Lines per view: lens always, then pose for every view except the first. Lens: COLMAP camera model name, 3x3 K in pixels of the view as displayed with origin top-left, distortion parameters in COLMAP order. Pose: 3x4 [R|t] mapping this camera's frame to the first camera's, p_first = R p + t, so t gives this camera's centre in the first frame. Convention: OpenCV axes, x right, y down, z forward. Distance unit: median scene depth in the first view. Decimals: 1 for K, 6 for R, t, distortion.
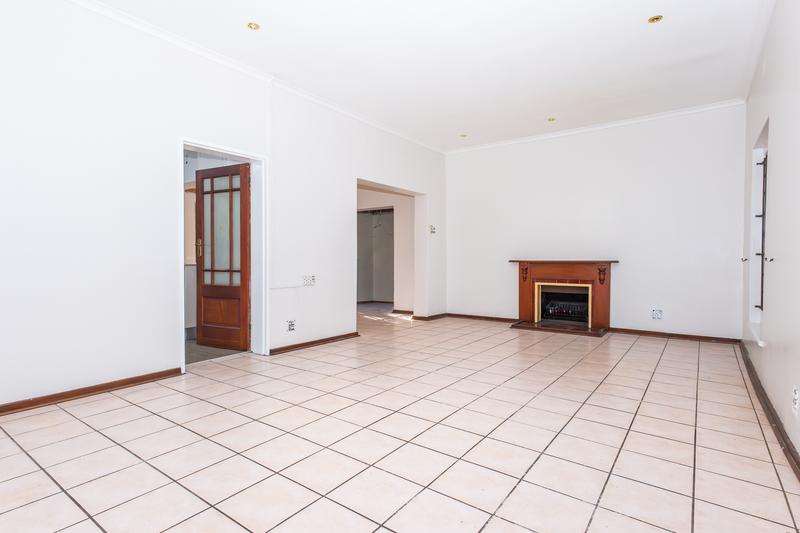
lens RADIAL K [[405.6, 0, 401.5], [0, 405.6, 266.6], [0, 0, 1]] dist [0.013457, 0.000357]
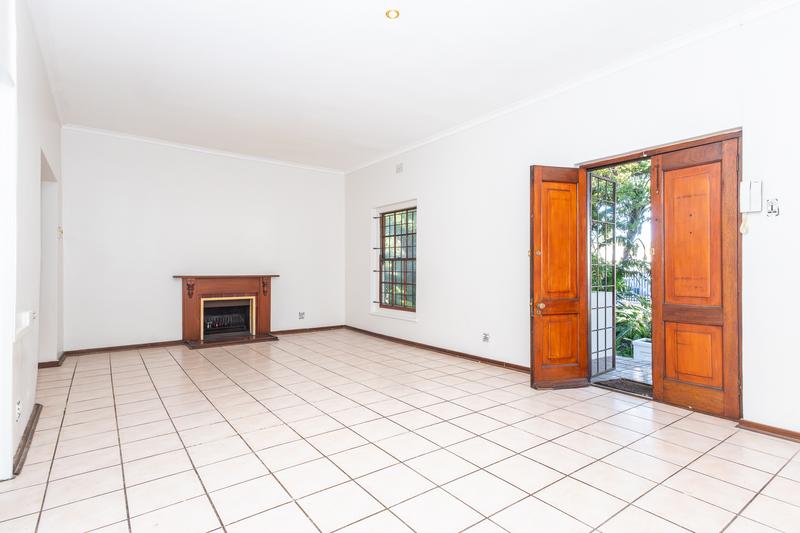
lens RADIAL K [[405.6, 0, 396.4], [0, 405.6, 269.6], [0, 0, 1]] dist [0.013457, 0.000357]
pose [[0.300136, 0.000227, 0.953896, -0.459964], [0.017042, 0.999839, -0.005600, -0.016204], [-0.953744, 0.017937, 0.300084, 0.274033]]
